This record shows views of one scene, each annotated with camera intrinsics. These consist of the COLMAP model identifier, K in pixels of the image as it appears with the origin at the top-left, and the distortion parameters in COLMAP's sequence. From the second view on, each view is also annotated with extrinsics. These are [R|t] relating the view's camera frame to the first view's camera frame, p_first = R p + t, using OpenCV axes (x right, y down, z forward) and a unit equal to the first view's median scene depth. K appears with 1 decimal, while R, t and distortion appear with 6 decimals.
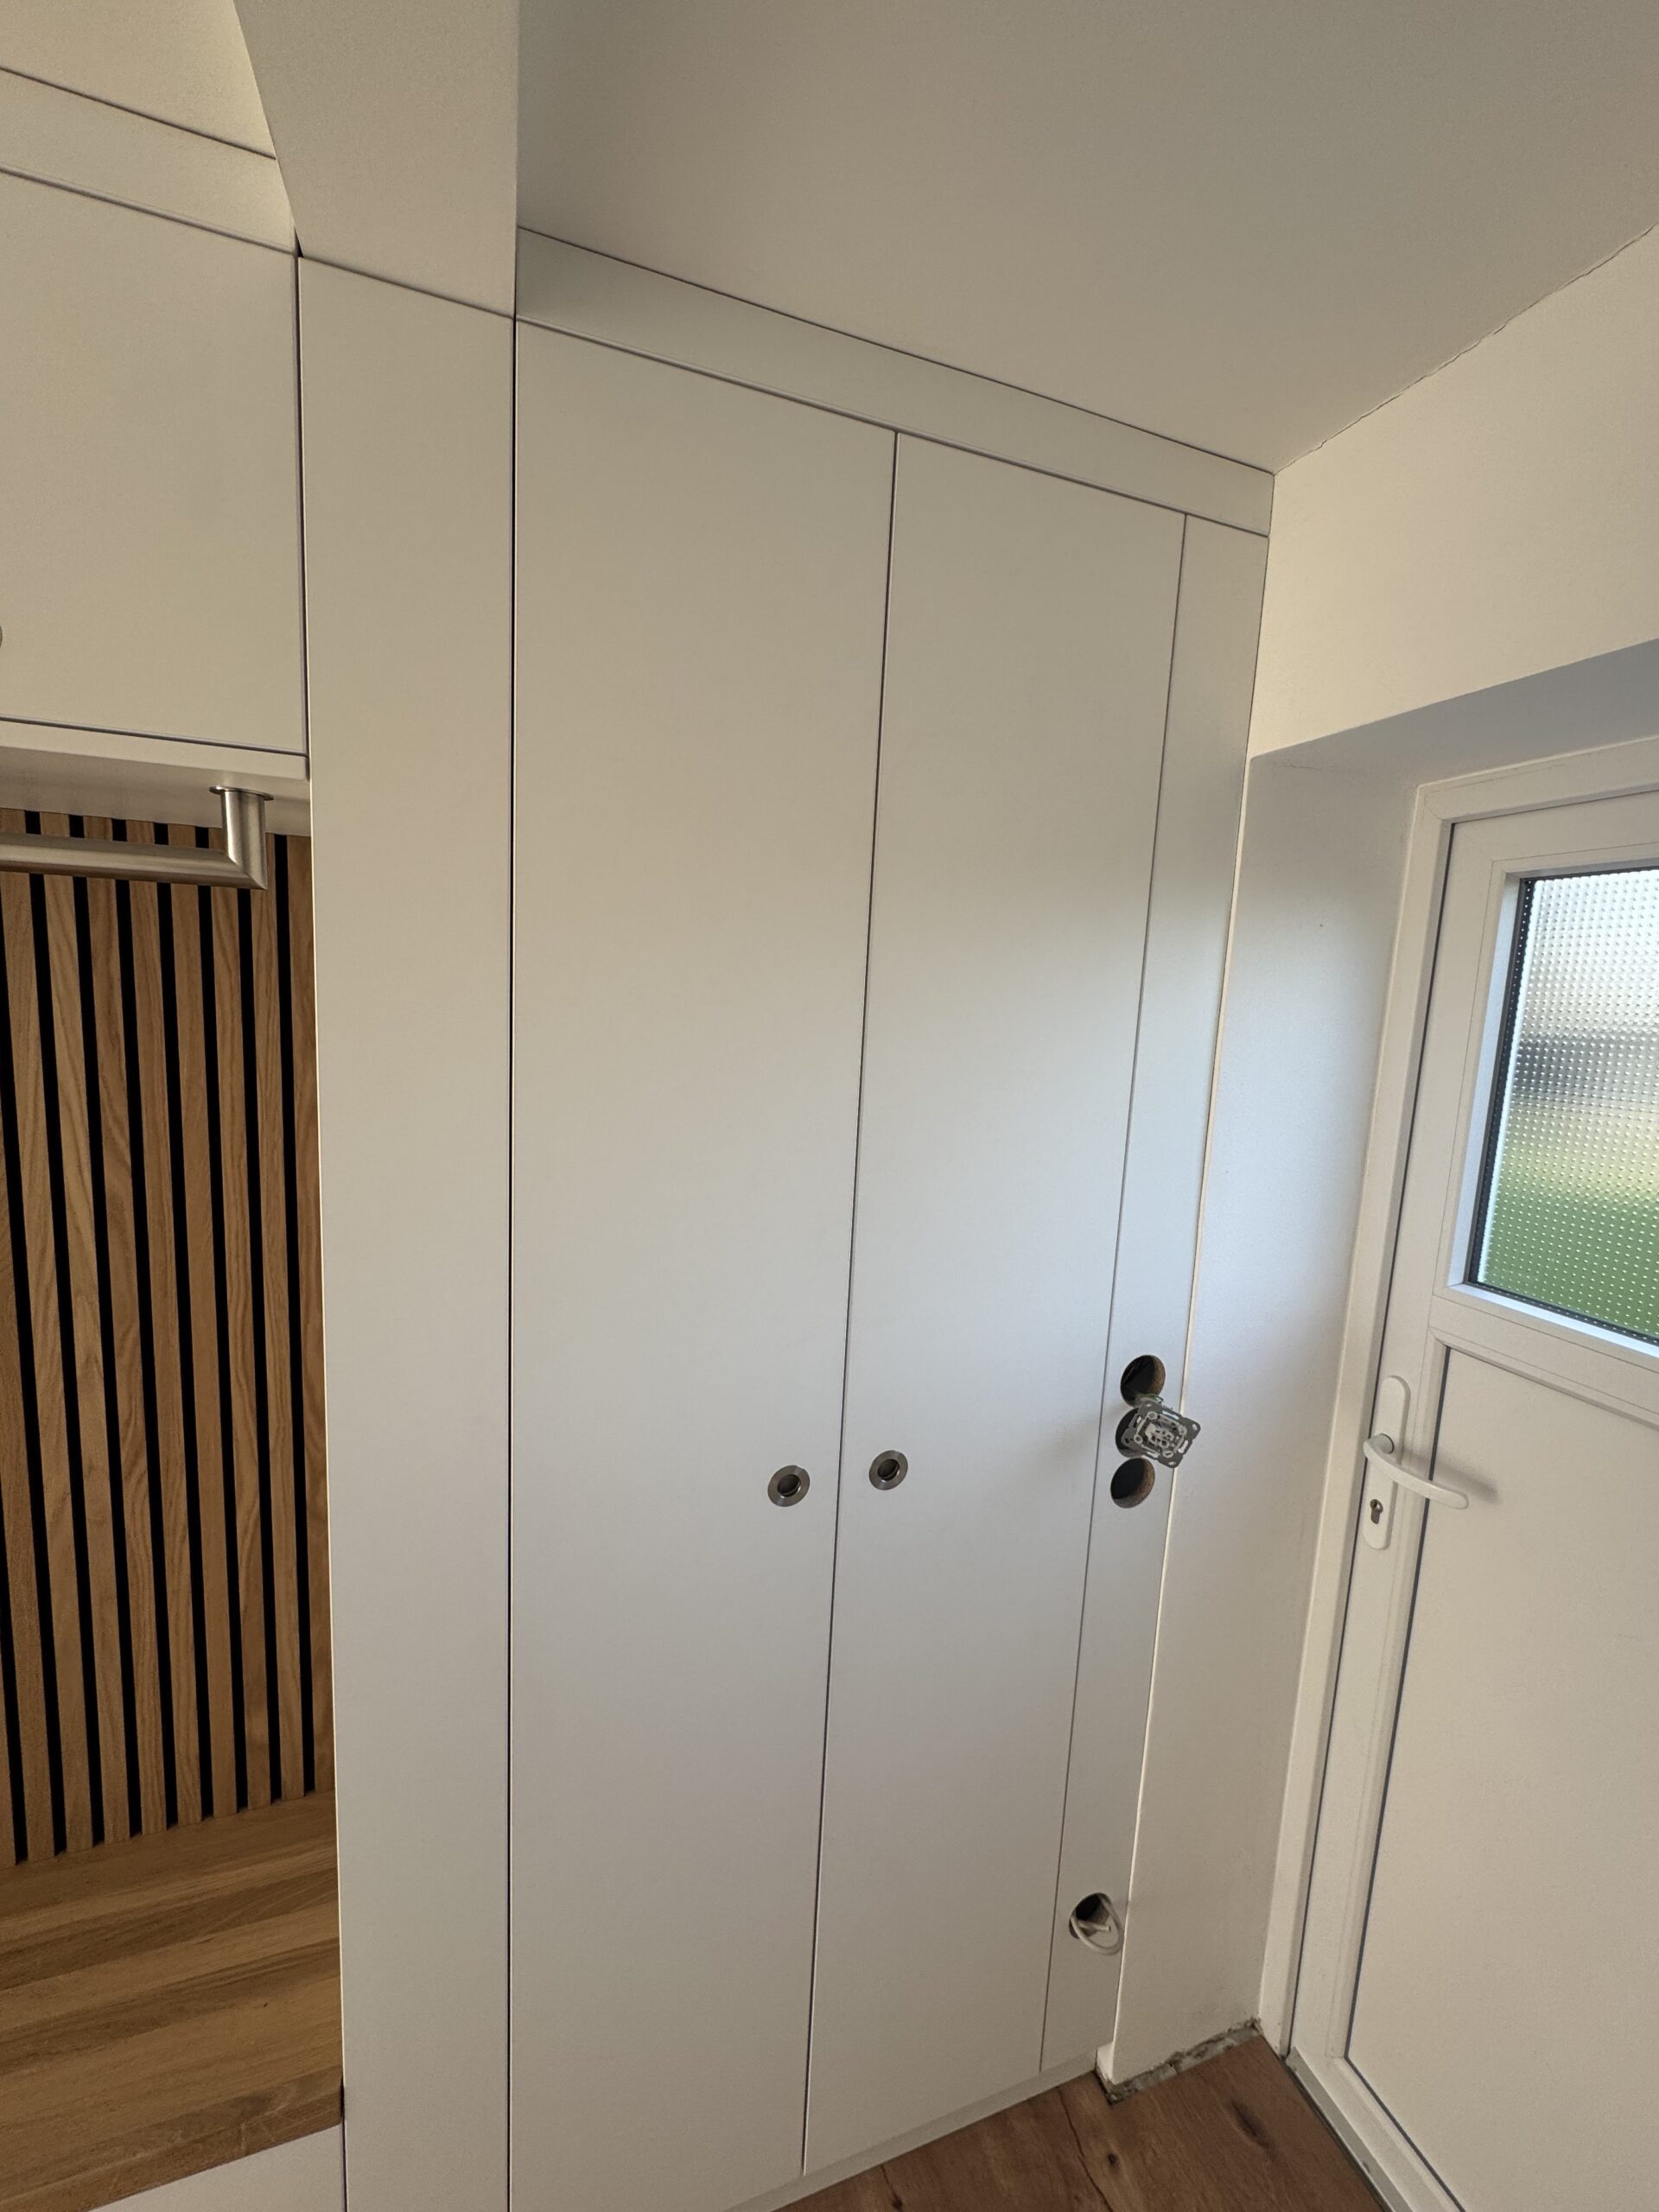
lens RADIAL K [[878.8, 0, 826.9], [0, 878.8, 1102.3], [0, 0, 1]] dist [-0.004436, 0.000627]
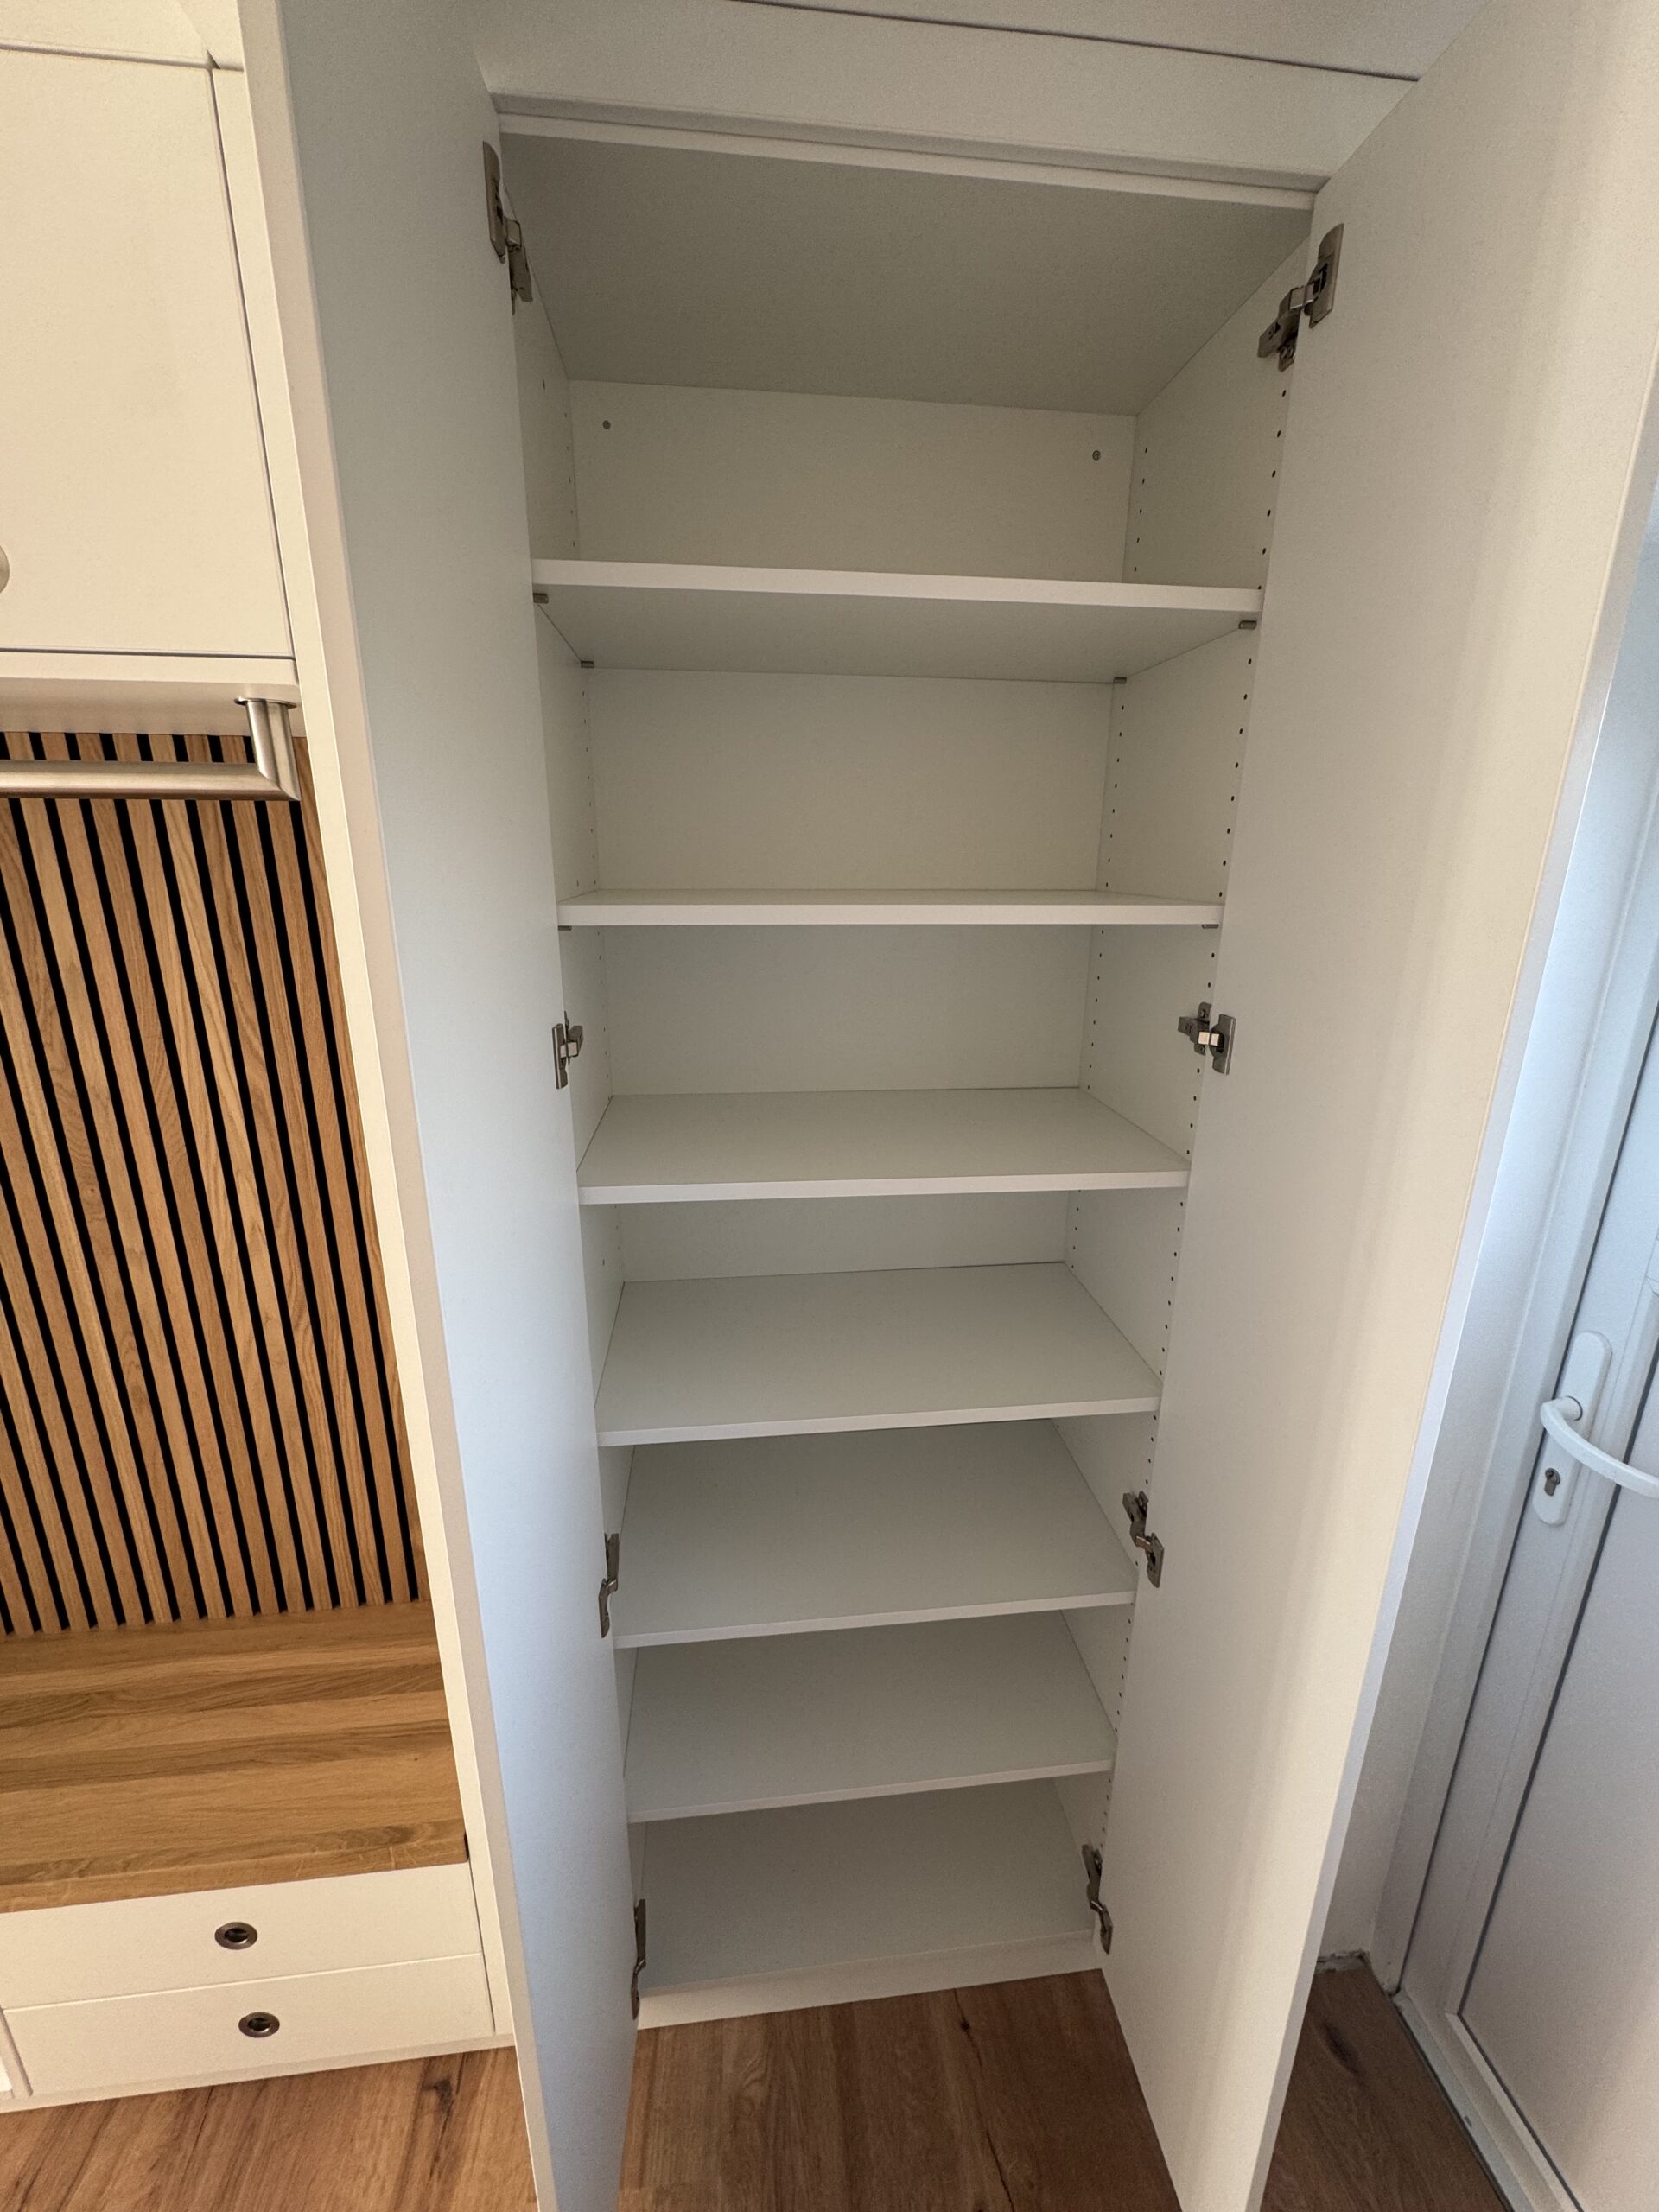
lens RADIAL K [[878.8, 0, 828.2], [0, 878.8, 1101.9], [0, 0, 1]] dist [-0.004436, 0.000627]
pose [[0.972434, 0.022430, -0.232097, 0.159006], [0.011046, 0.989814, 0.141939, -0.026850], [0.232917, -0.140590, 0.962281, 0.091590]]
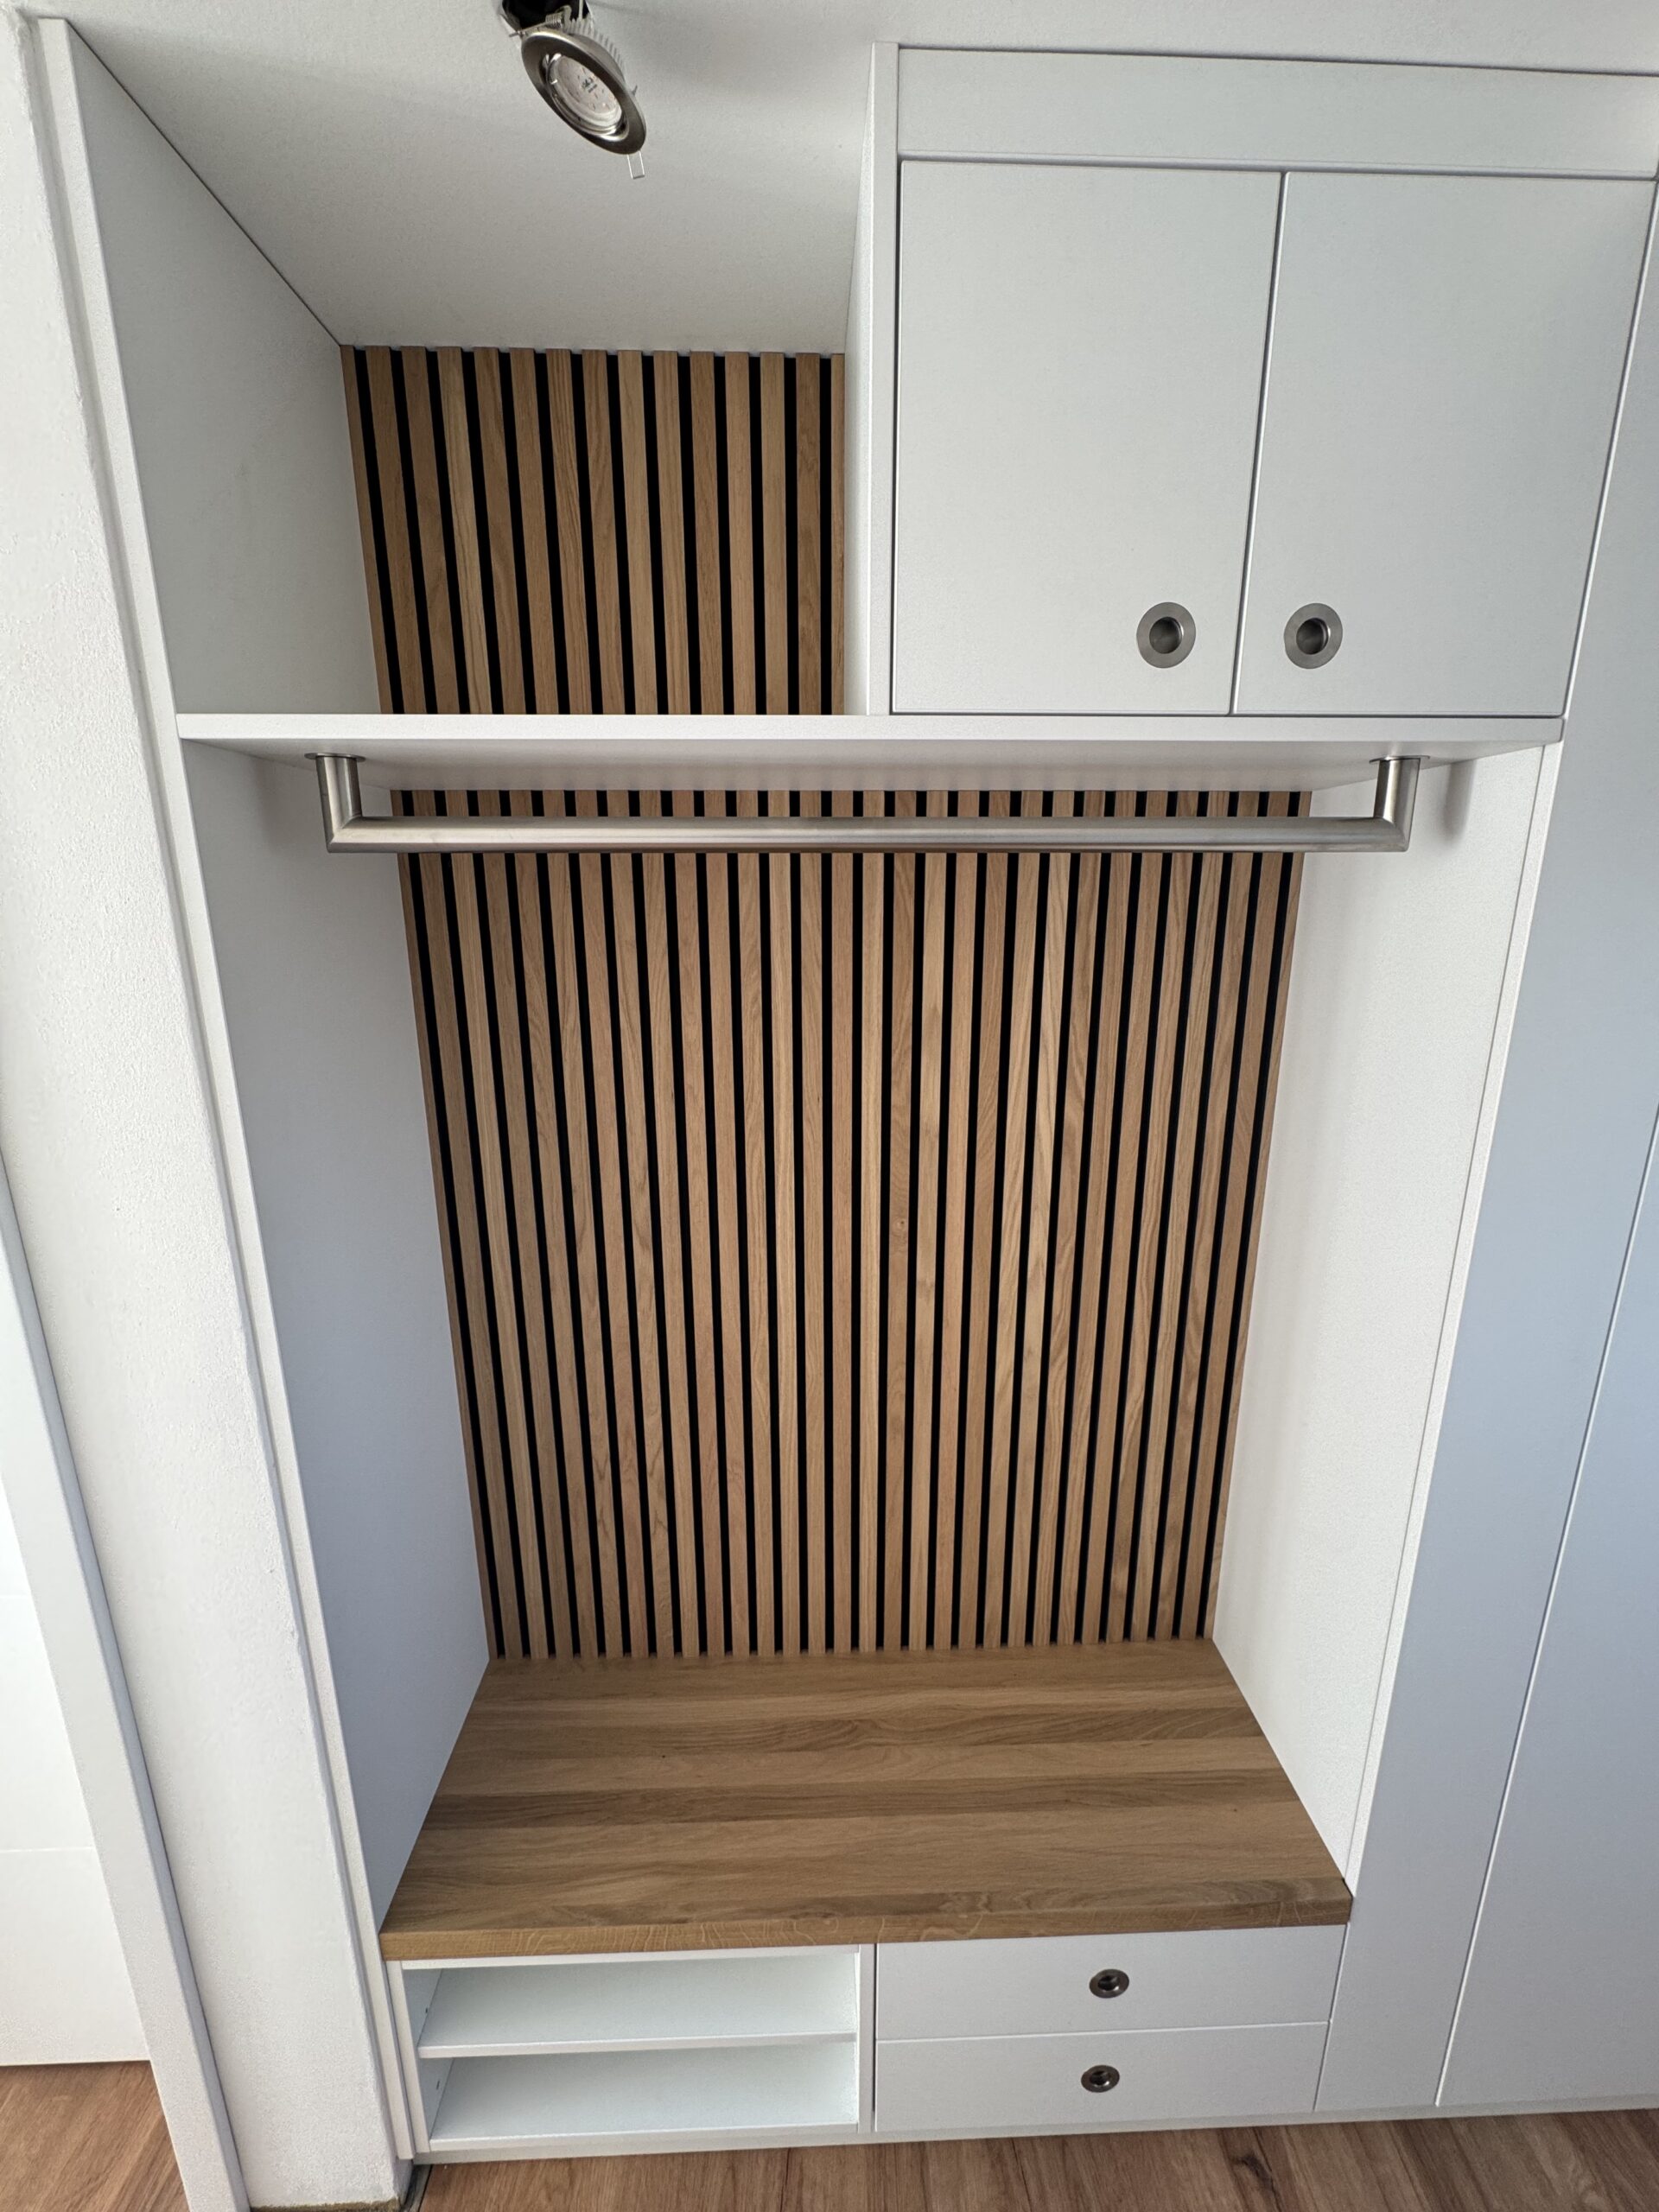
lens RADIAL K [[878.8, 0, 825.8], [0, 878.8, 1101.6], [0, 0, 1]] dist [-0.004436, 0.000627]
pose [[0.950478, 0.019914, -0.310154, -0.767933], [0.010988, 0.995168, 0.097572, -0.042909], [0.310598, -0.096148, 0.945666, -0.190508]]
